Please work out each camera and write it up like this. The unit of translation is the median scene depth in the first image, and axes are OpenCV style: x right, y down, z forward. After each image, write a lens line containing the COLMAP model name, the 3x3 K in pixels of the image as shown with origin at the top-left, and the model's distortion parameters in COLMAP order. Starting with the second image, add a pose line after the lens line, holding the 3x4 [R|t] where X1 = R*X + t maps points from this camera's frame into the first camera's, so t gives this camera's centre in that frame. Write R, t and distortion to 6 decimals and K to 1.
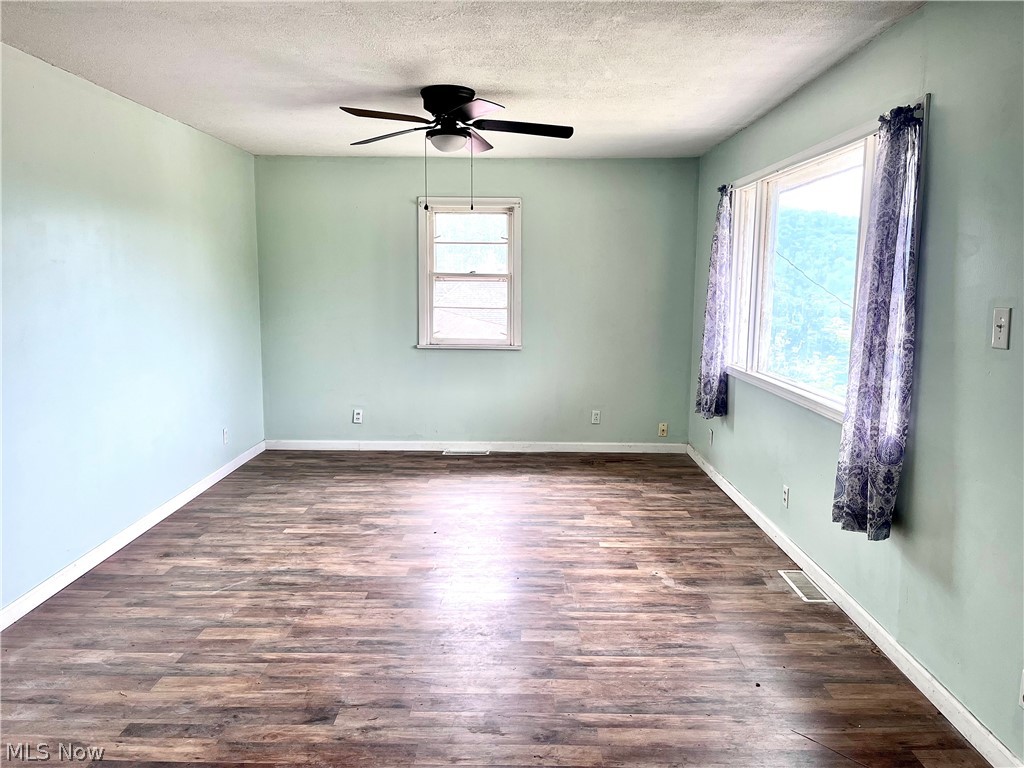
lens RADIAL K [[779.0, 0, 515.3], [0, 779.0, 389.8], [0, 0, 1]] dist [0.060881, -0.087468]
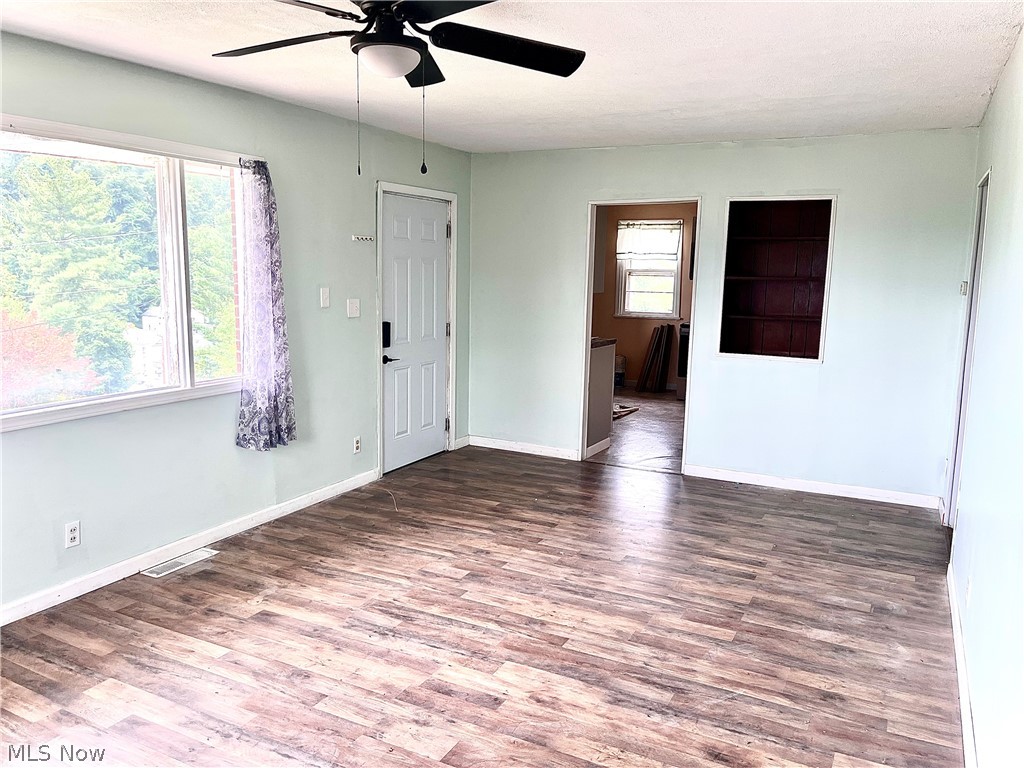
lens RADIAL K [[779.0, 0, 517.0], [0, 779.0, 382.6], [0, 0, 1]] dist [0.060881, -0.087468]
pose [[-0.895804, -0.085532, 0.436142, -0.422103], [0.041759, 0.960770, 0.274185, -0.224803], [-0.442484, 0.263829, -0.857089, 1.432230]]
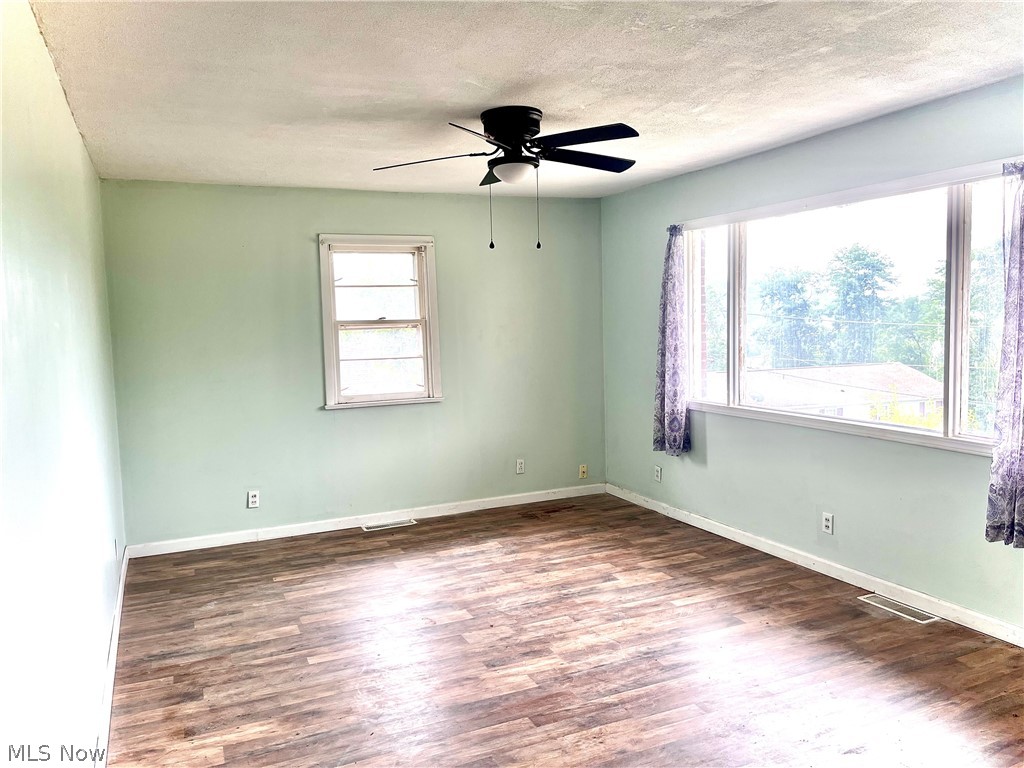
lens RADIAL K [[779.0, 0, 514.2], [0, 779.0, 381.2], [0, 0, 1]] dist [0.060881, -0.087468]
pose [[0.909368, -0.068140, 0.410374, -0.429093], [0.093377, 0.994755, -0.041747, -0.044079], [-0.405377, 0.076283, 0.910961, 0.208269]]
